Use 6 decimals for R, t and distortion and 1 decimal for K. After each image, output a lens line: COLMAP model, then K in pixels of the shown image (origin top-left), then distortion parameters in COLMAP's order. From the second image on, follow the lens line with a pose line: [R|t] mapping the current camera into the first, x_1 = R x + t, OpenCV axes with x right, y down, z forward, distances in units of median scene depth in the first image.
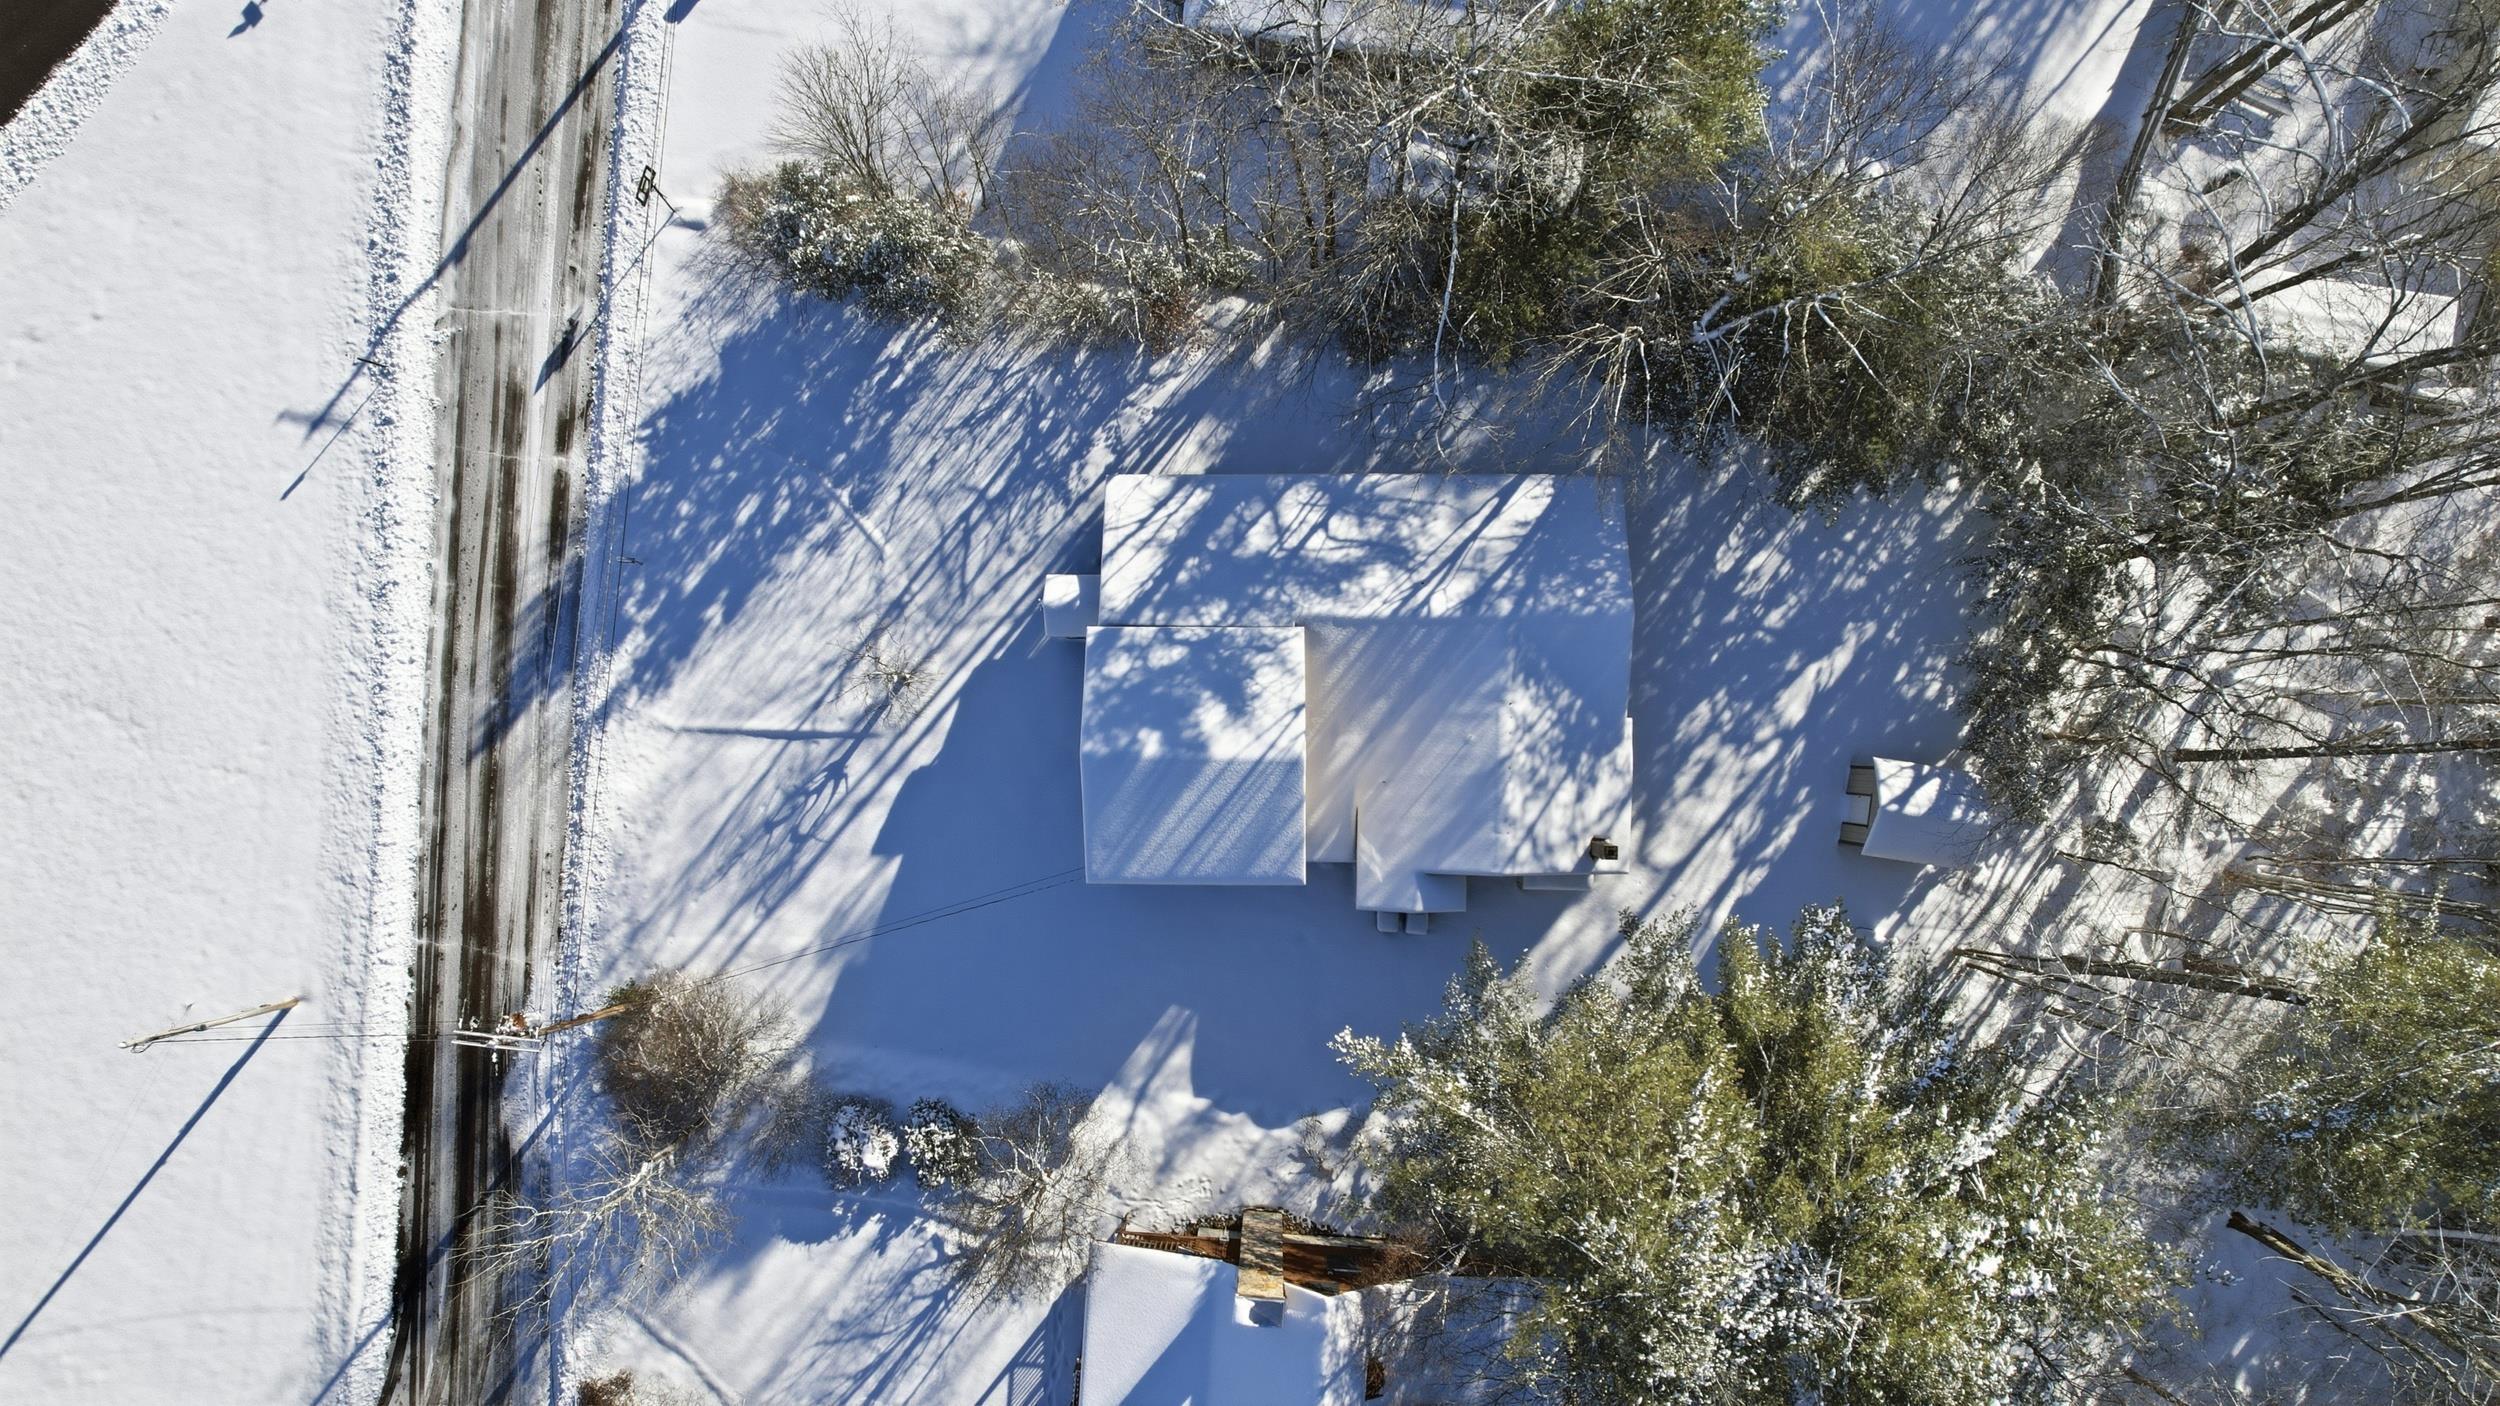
lens RADIAL K [[1590.7, 0, 1250.0], [0, 1590.7, 703.0], [0, 0, 1]] dist [-0.057463, 0.031871]
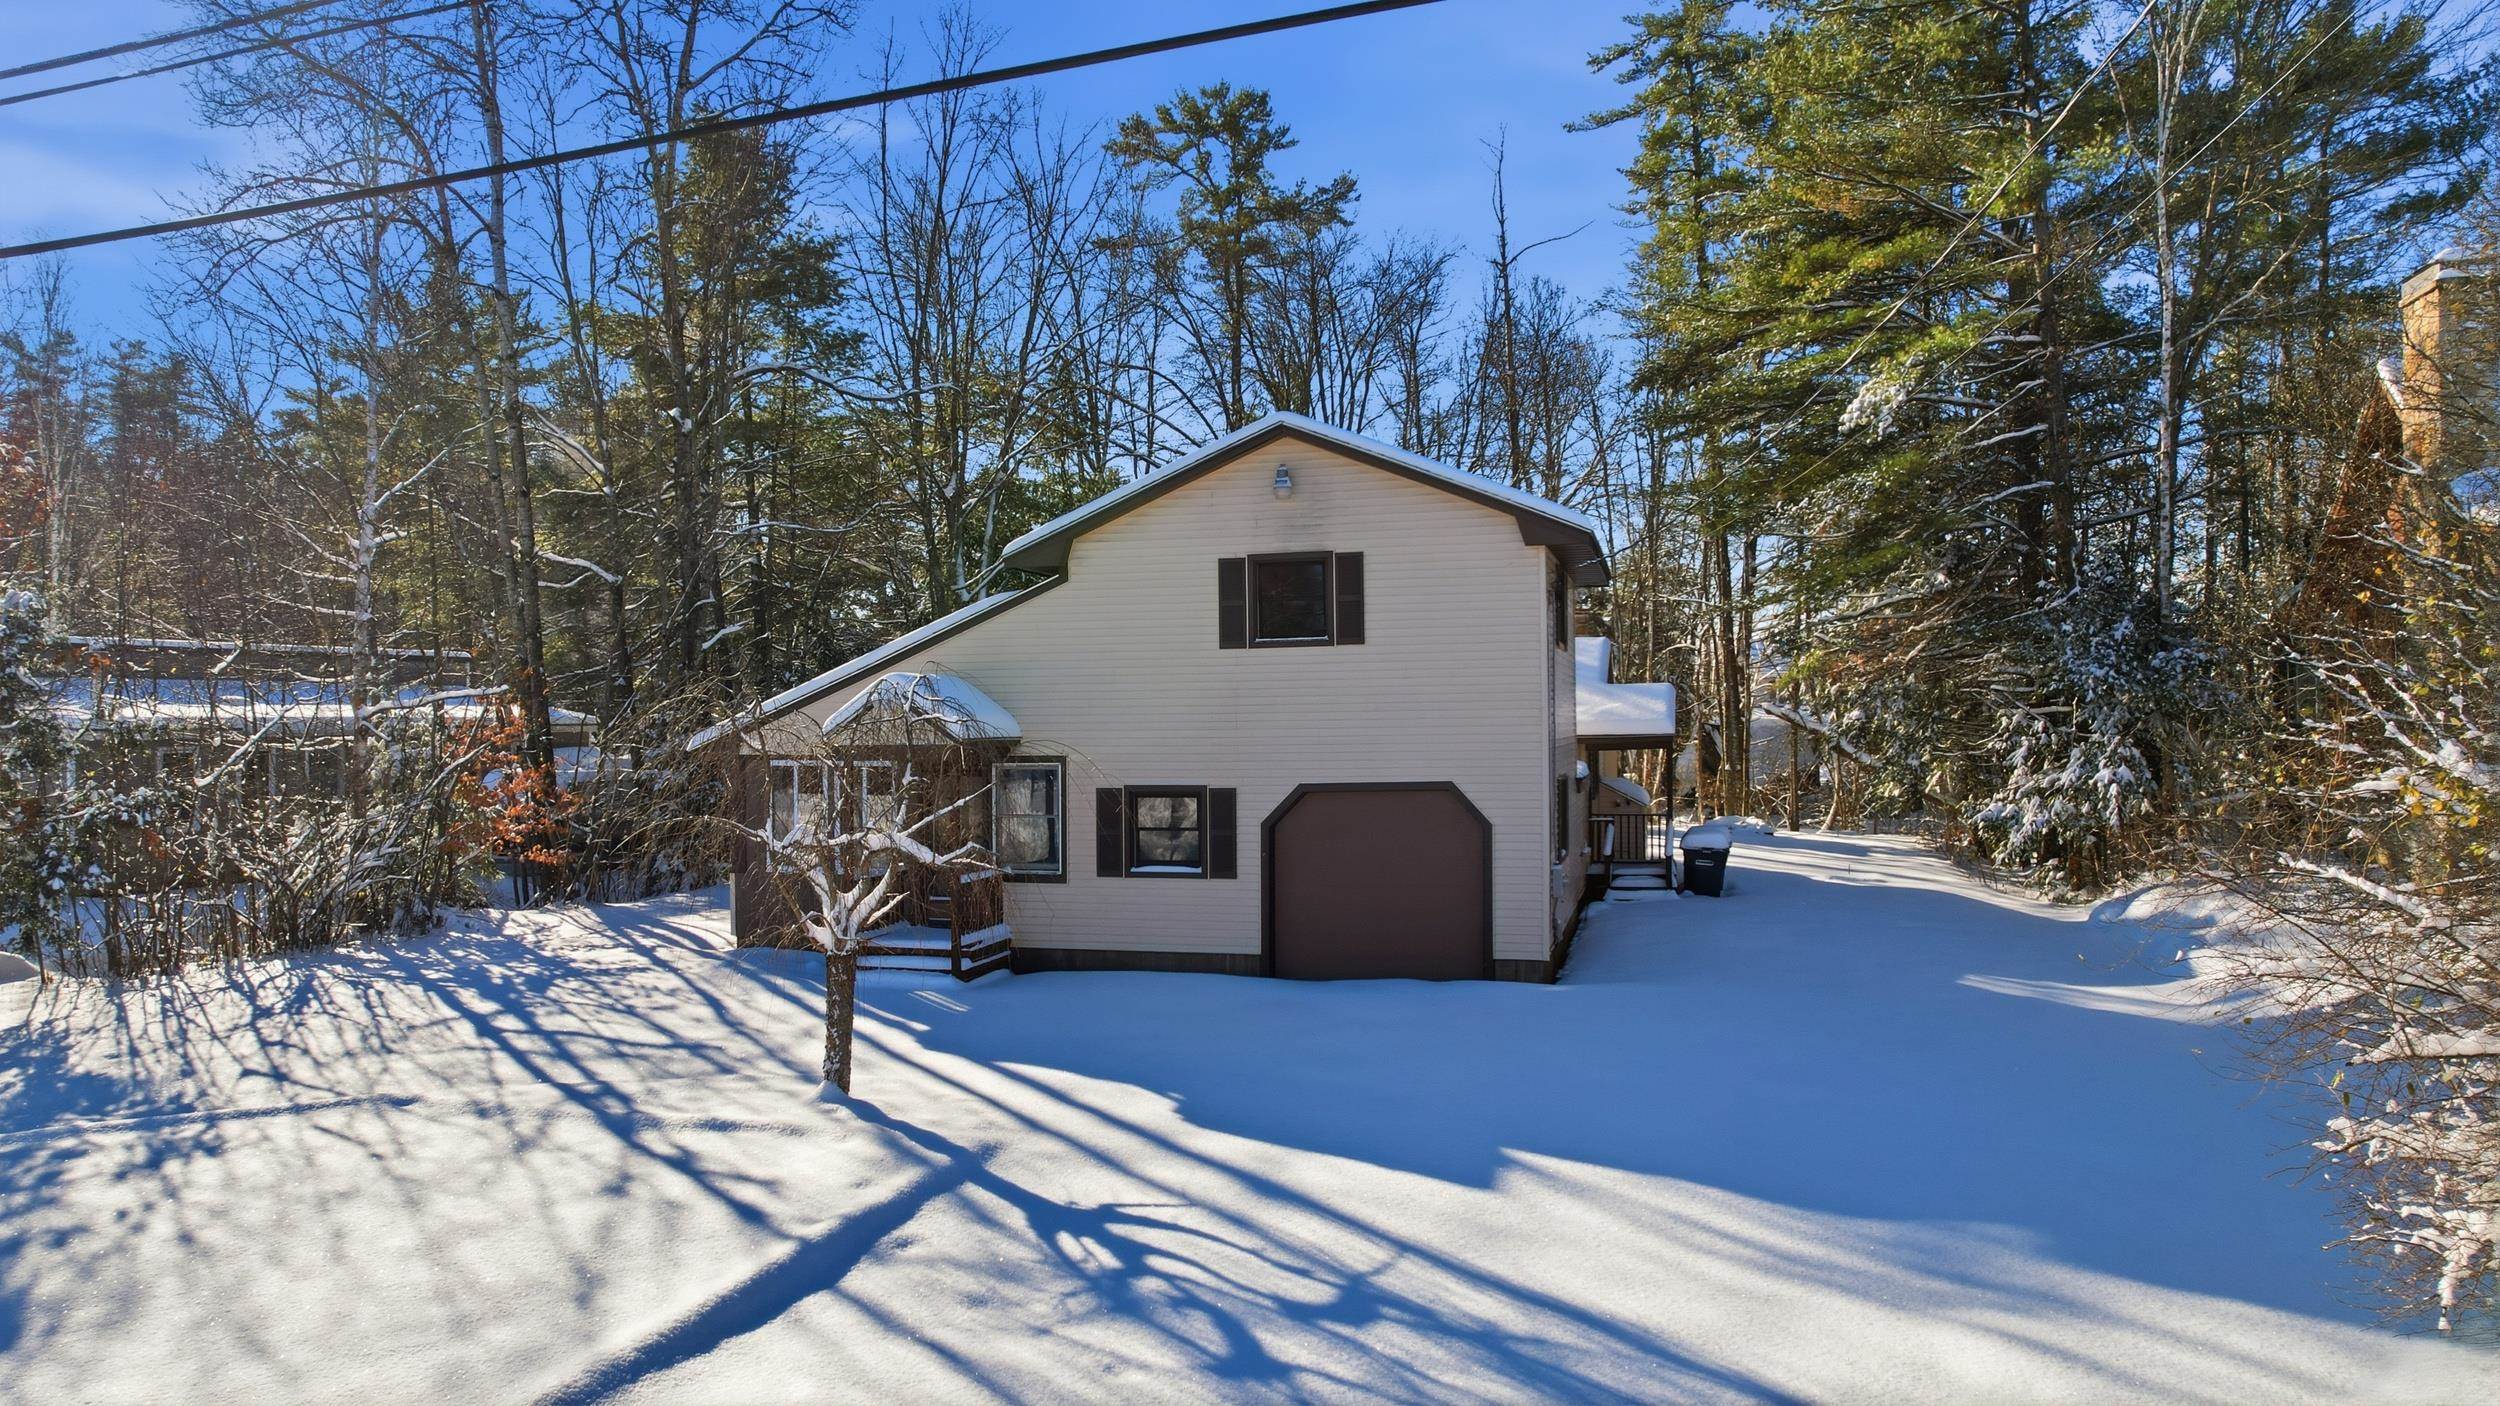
lens RADIAL K [[1590.7, 0, 1250.0], [0, 1590.7, 703.0], [0, 0, 1]] dist [-0.057463, 0.031871]
pose [[0.250786, 0.005170, 0.968029, -0.458733], [0.967598, 0.028968, -0.250829, 0.115808], [-0.029339, 0.999567, 0.002262, 0.929948]]
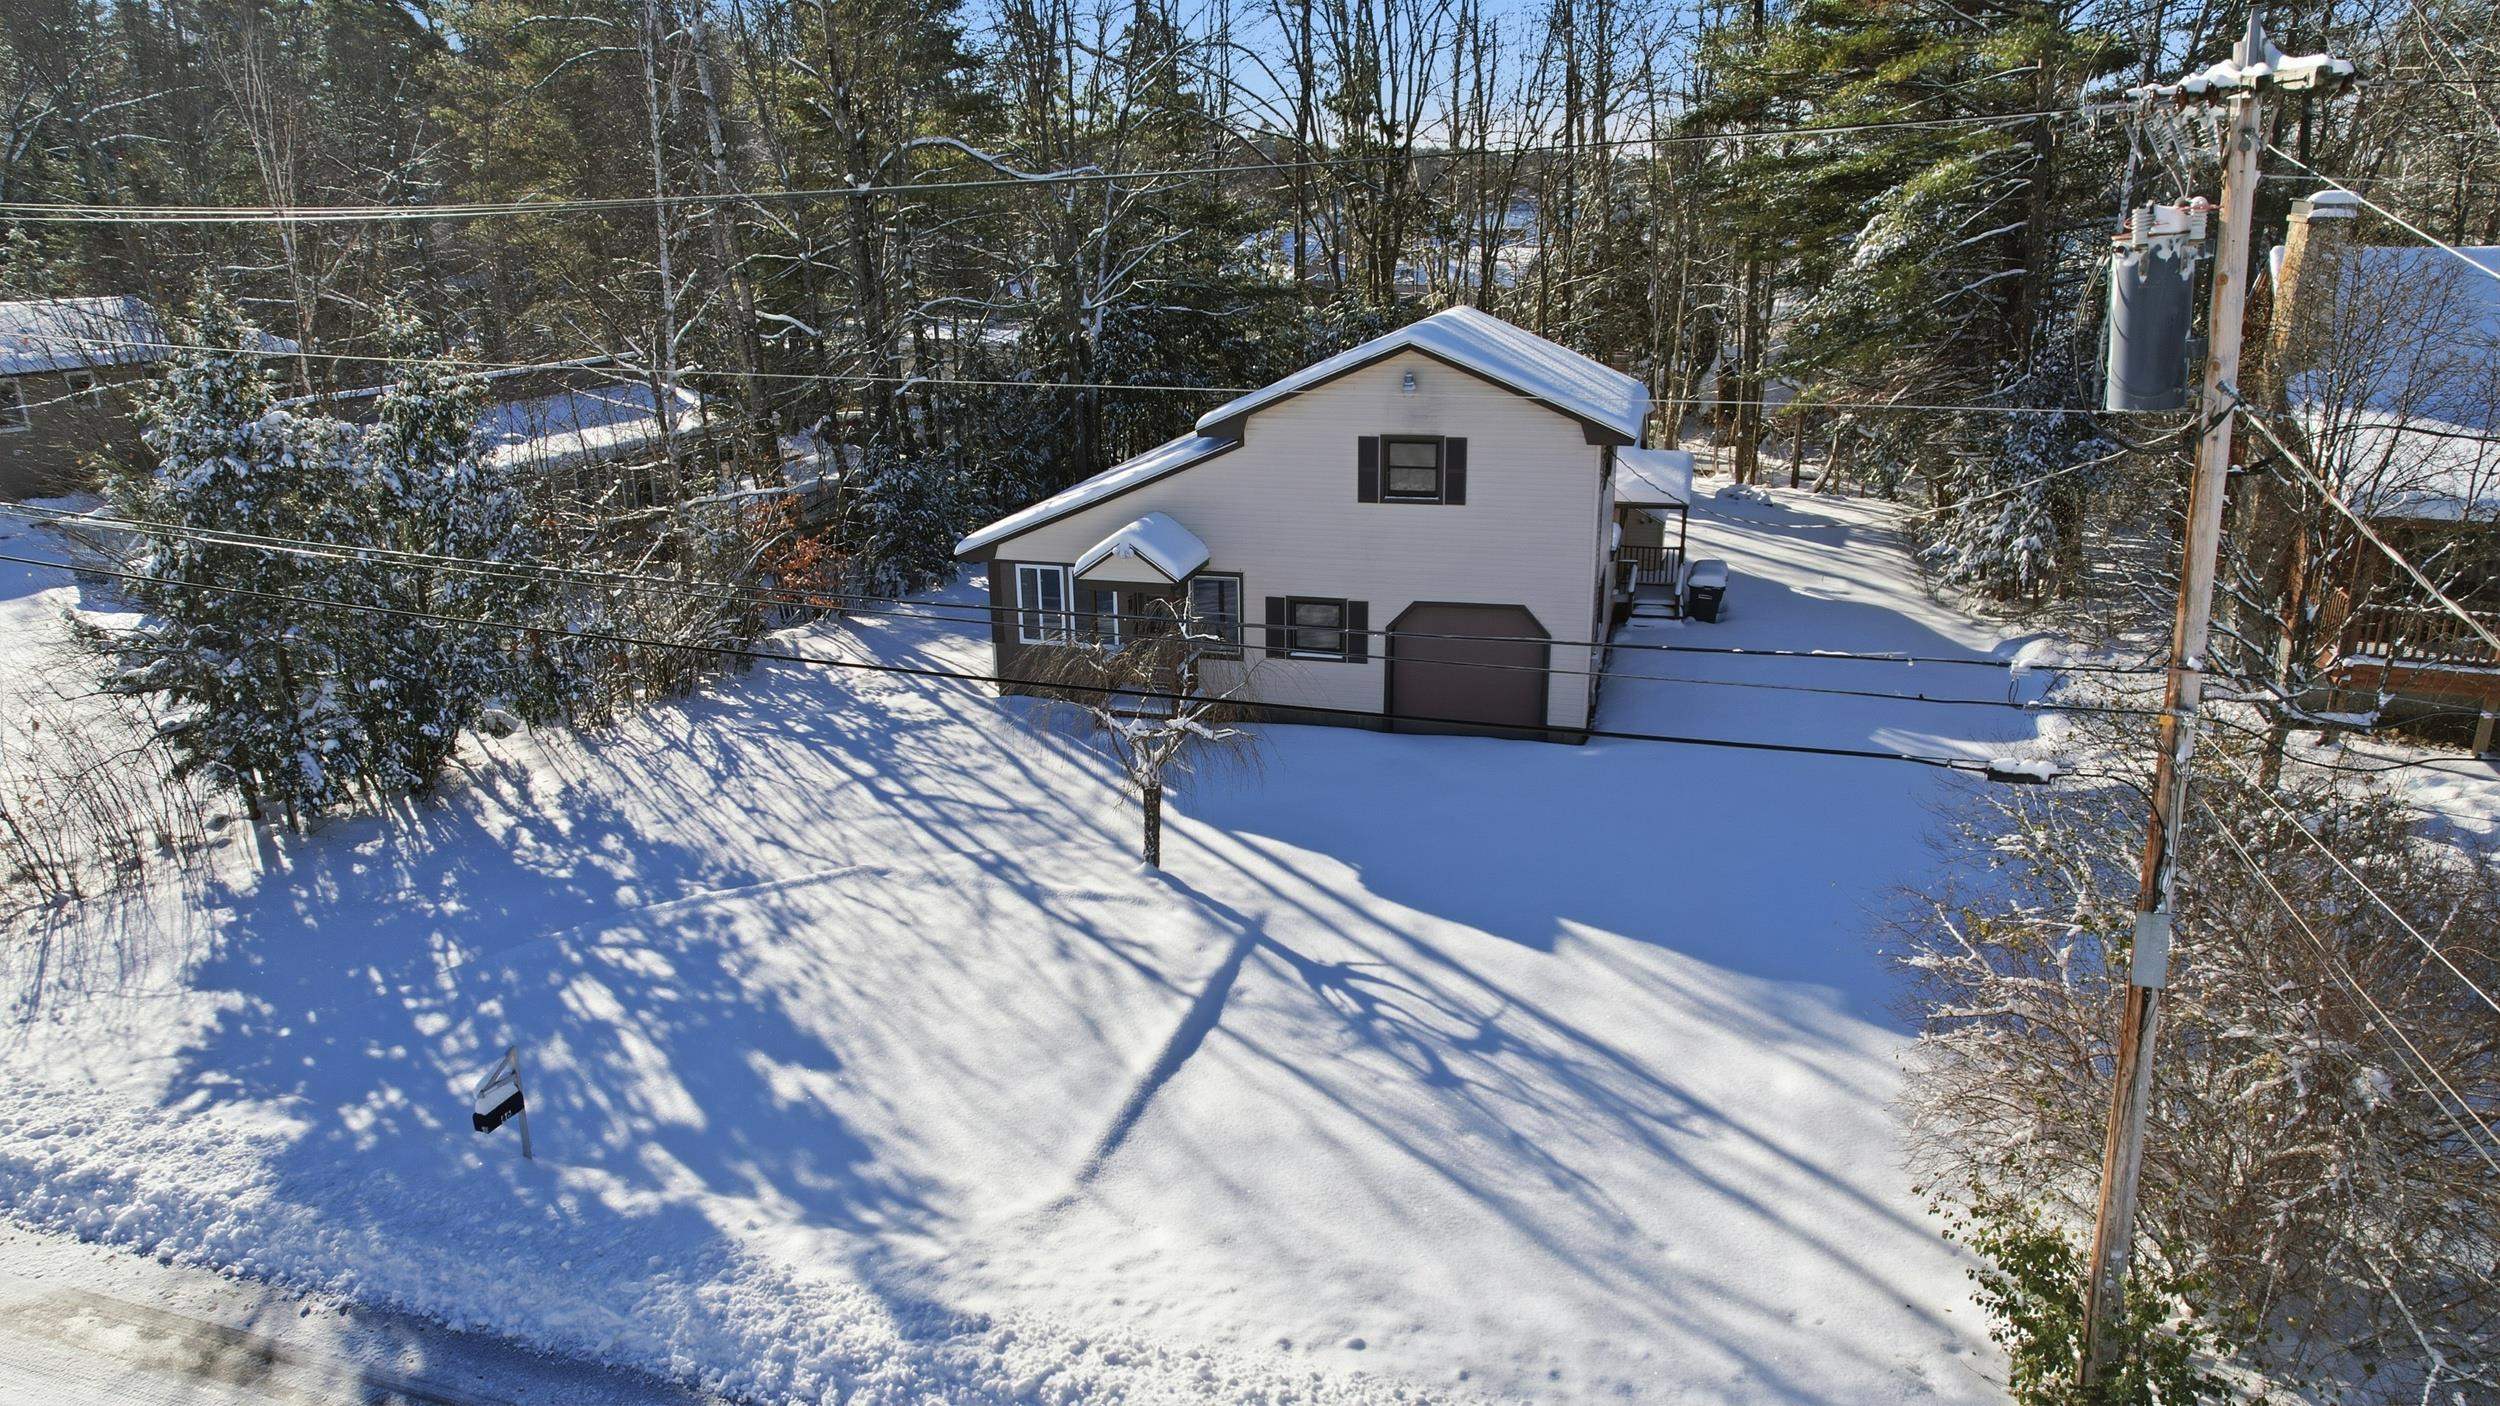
lens RADIAL K [[1590.7, 0, 1250.0], [0, 1590.7, 703.0], [0, 0, 1]] dist [-0.057463, 0.031871]
pose [[0.259936, -0.297200, 0.918752, -0.602156], [0.965225, 0.107389, -0.238346, 0.109830], [-0.027827, 0.948757, 0.314779, 0.815442]]
